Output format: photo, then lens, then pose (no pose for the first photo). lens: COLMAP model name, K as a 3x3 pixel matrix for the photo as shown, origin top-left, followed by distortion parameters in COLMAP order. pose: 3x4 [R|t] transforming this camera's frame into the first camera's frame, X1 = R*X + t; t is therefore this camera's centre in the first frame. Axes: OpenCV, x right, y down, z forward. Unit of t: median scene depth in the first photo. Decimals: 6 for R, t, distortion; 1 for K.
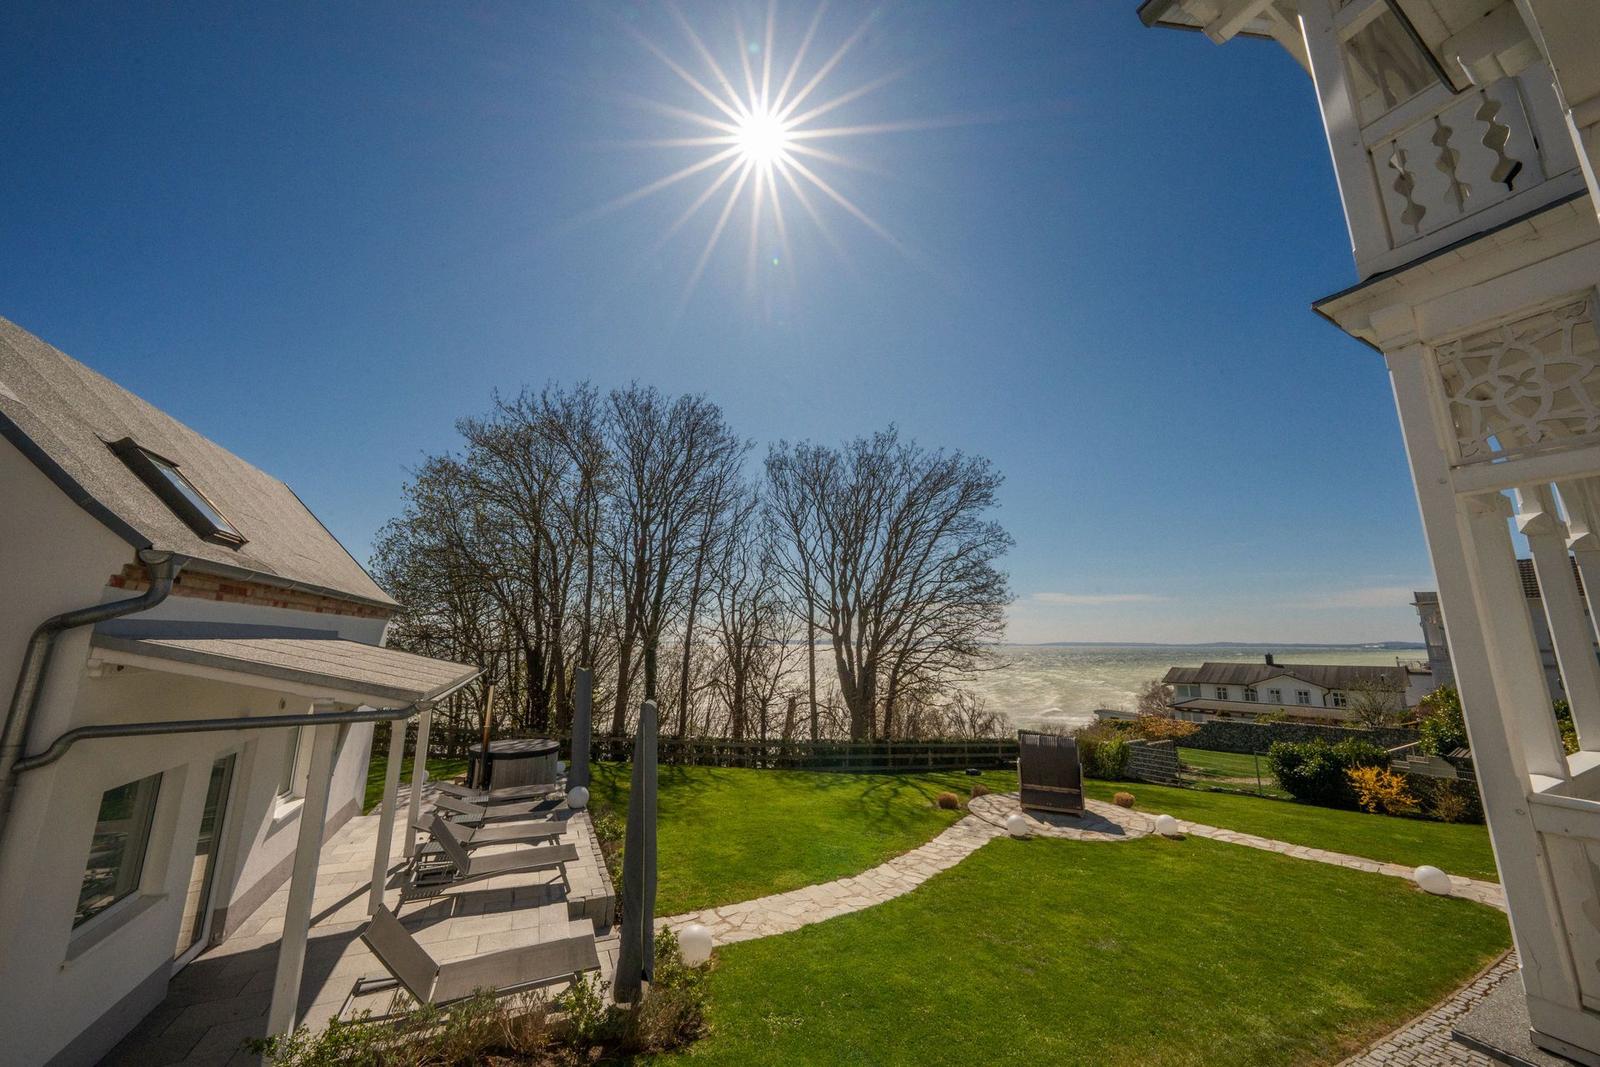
lens RADIAL K [[539.5, 0, 799.6], [0, 539.5, 543.1], [0, 0, 1]] dist [-0.013563, 0.000352]
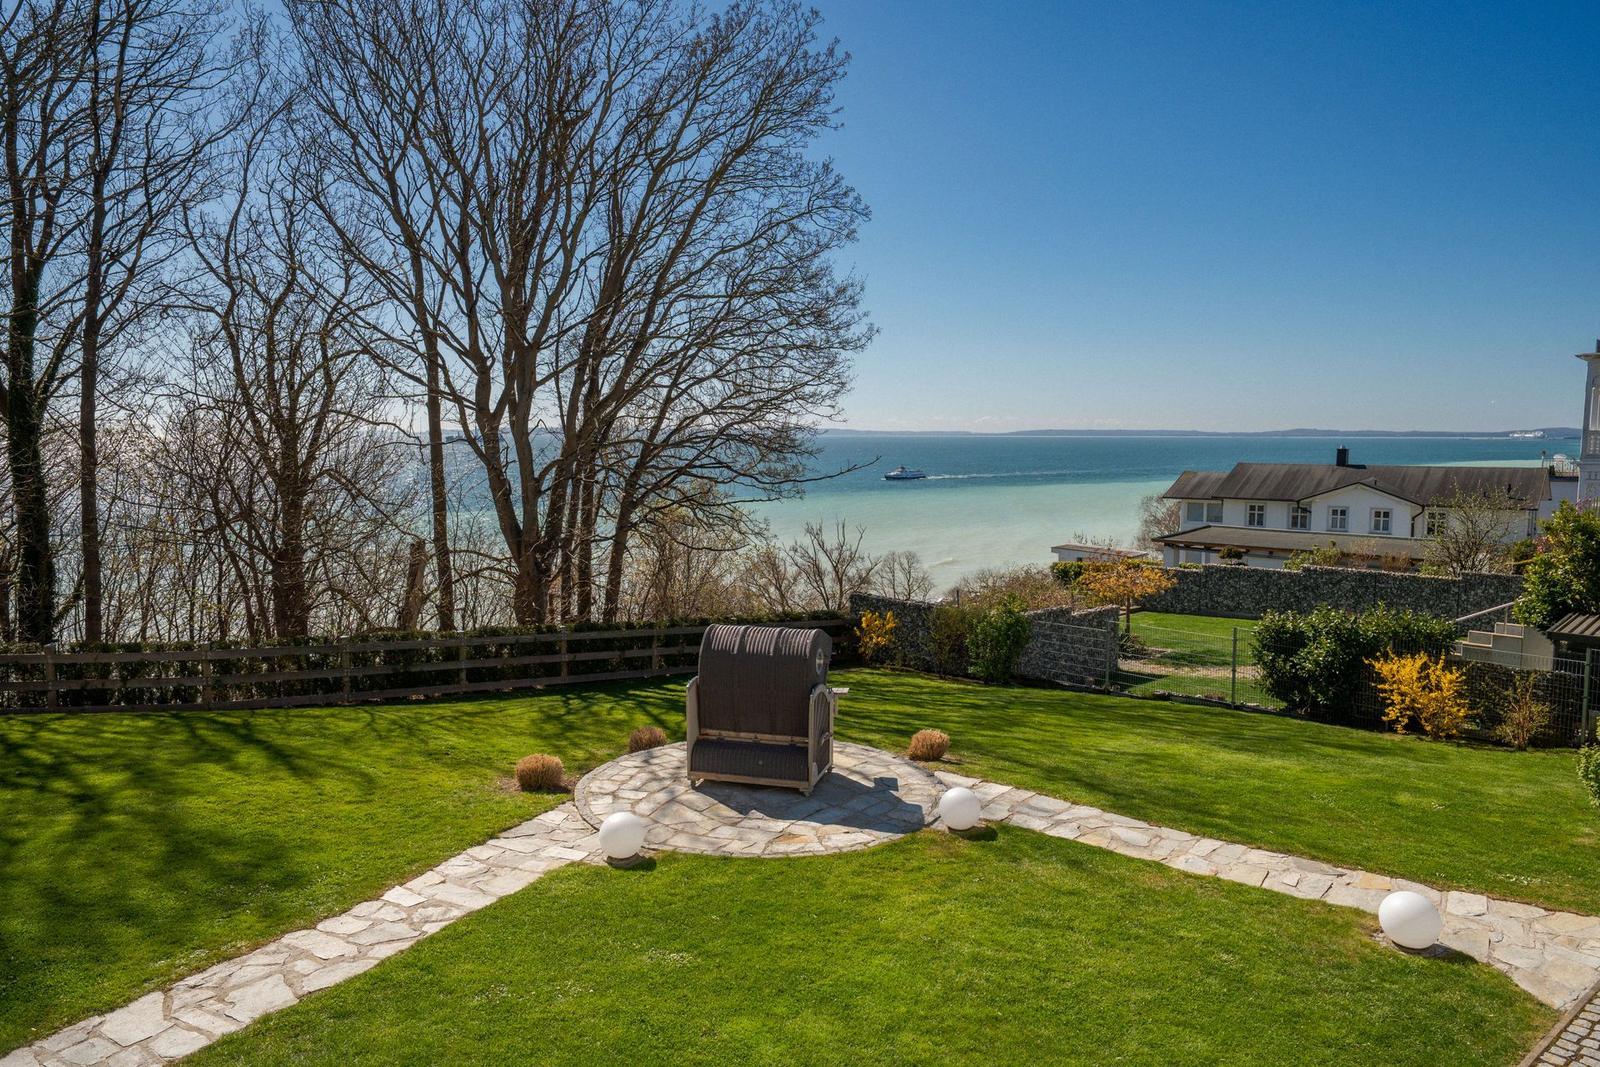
lens RADIAL K [[1012.0, 0, 798.0], [0, 1012.0, 523.7], [0, 0, 1]] dist [0.026946, -0.004597]
pose [[0.980273, -0.018882, 0.196745, 0.253691], [-0.035264, 0.962746, 0.268098, 0.038746], [-0.194477, -0.269747, 0.943088, 0.174881]]
